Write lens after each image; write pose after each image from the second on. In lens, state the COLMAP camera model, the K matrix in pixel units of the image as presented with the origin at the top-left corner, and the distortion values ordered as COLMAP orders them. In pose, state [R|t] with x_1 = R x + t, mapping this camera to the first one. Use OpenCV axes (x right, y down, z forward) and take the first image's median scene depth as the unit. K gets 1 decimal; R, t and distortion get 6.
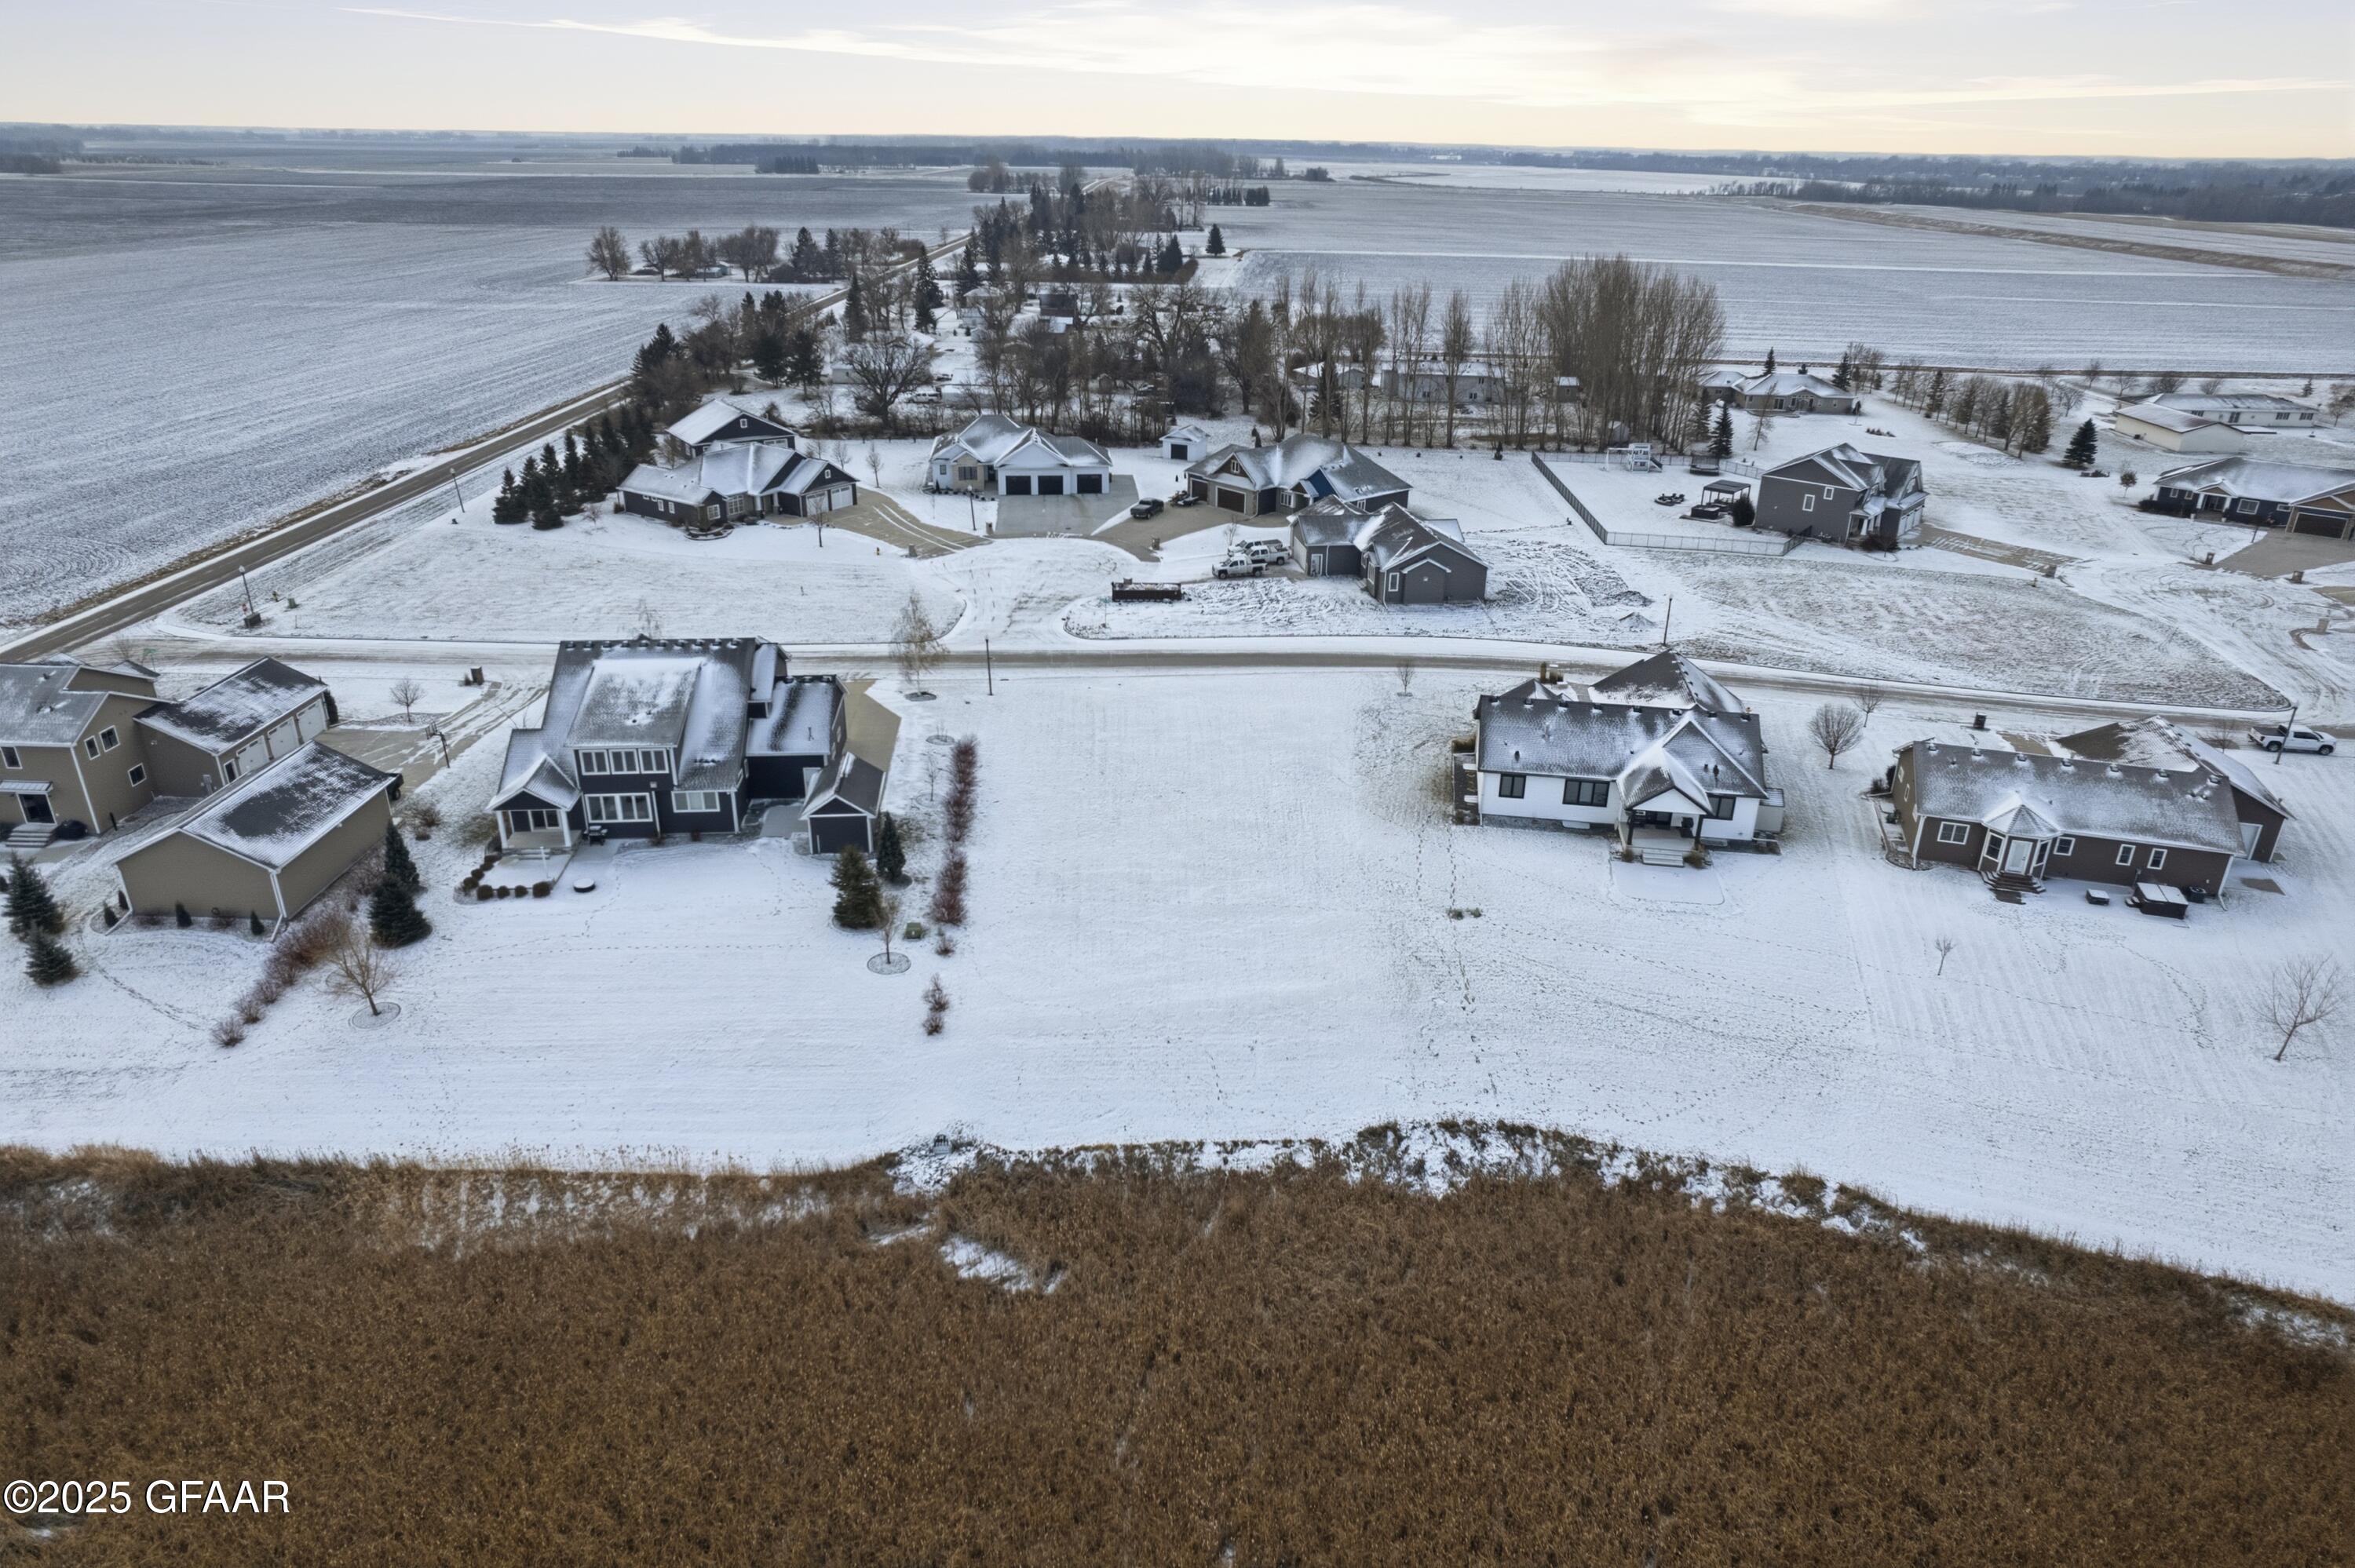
lens RADIAL K [[1508.8, 0, 1180.5], [0, 1508.8, 792.4], [0, 0, 1]] dist [-0.075357, 0.070907]
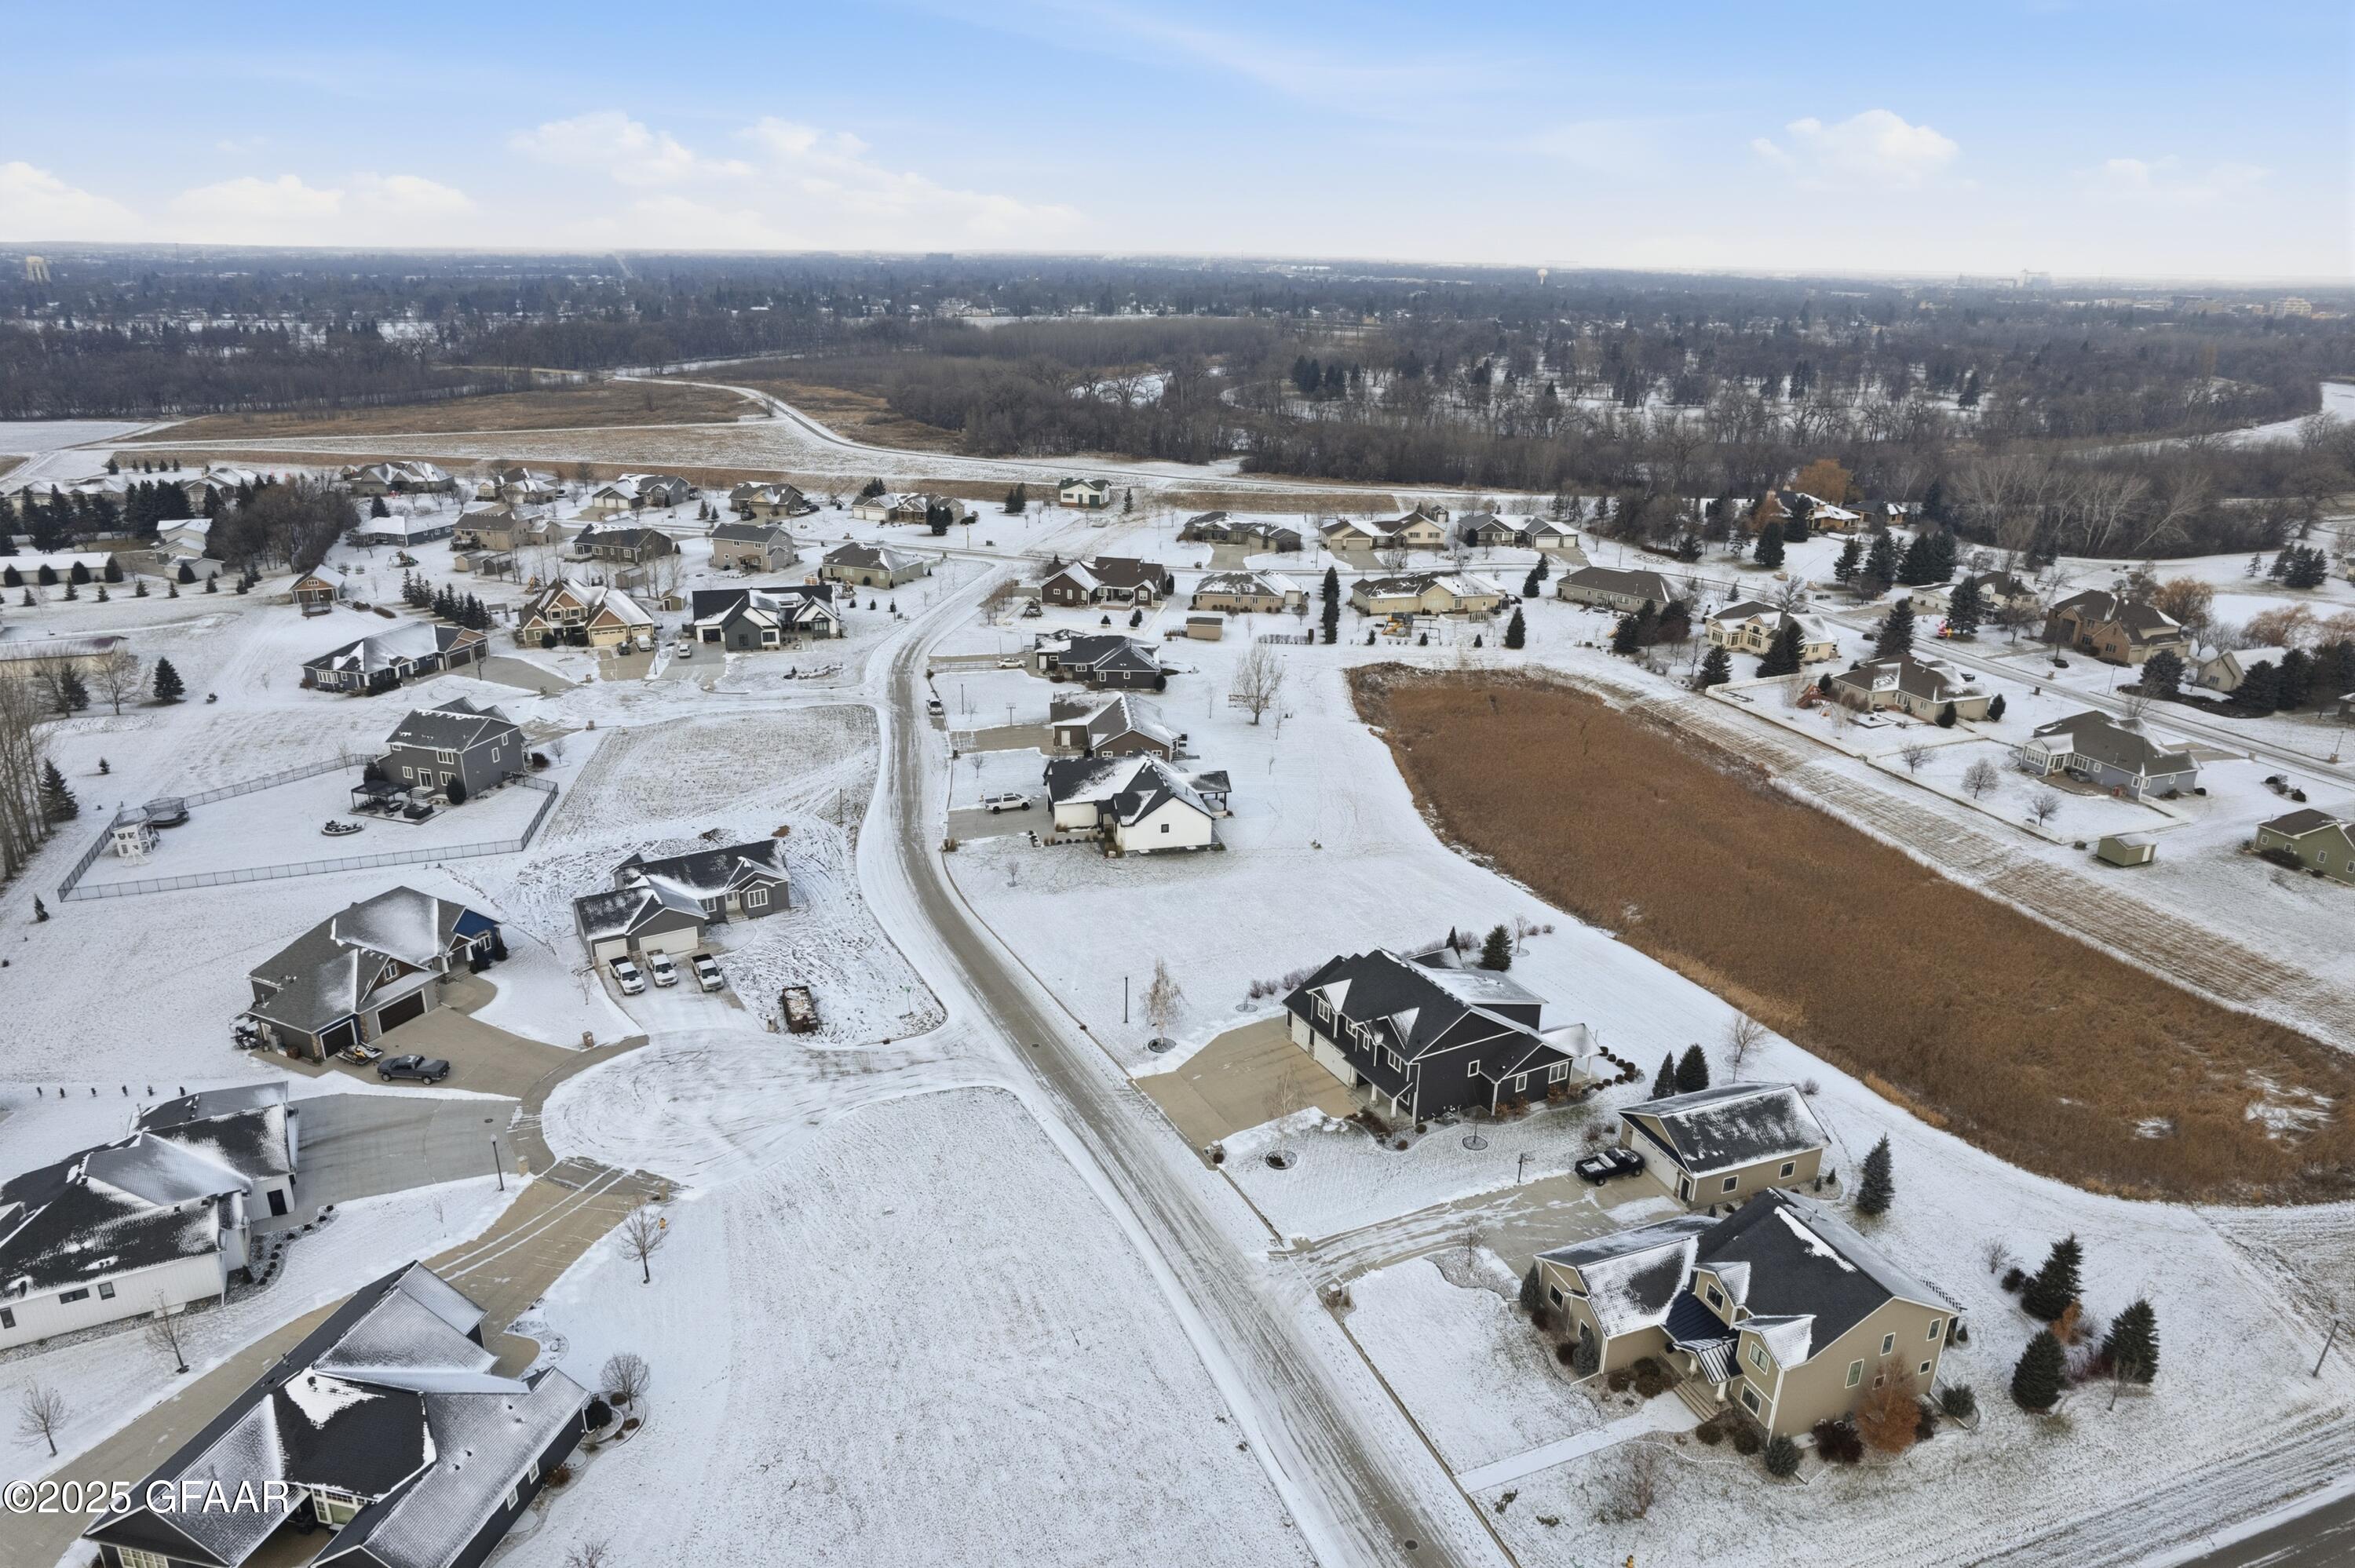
lens RADIAL K [[1508.8, 0, 1180.5], [0, 1508.8, 792.4], [0, 0, 1]] dist [-0.075357, 0.070907]
pose [[-0.385631, -0.336448, 0.859123, -1.297449], [0.353384, 0.806280, 0.474376, -0.892470], [-0.852296, 0.486534, -0.192031, 1.341776]]
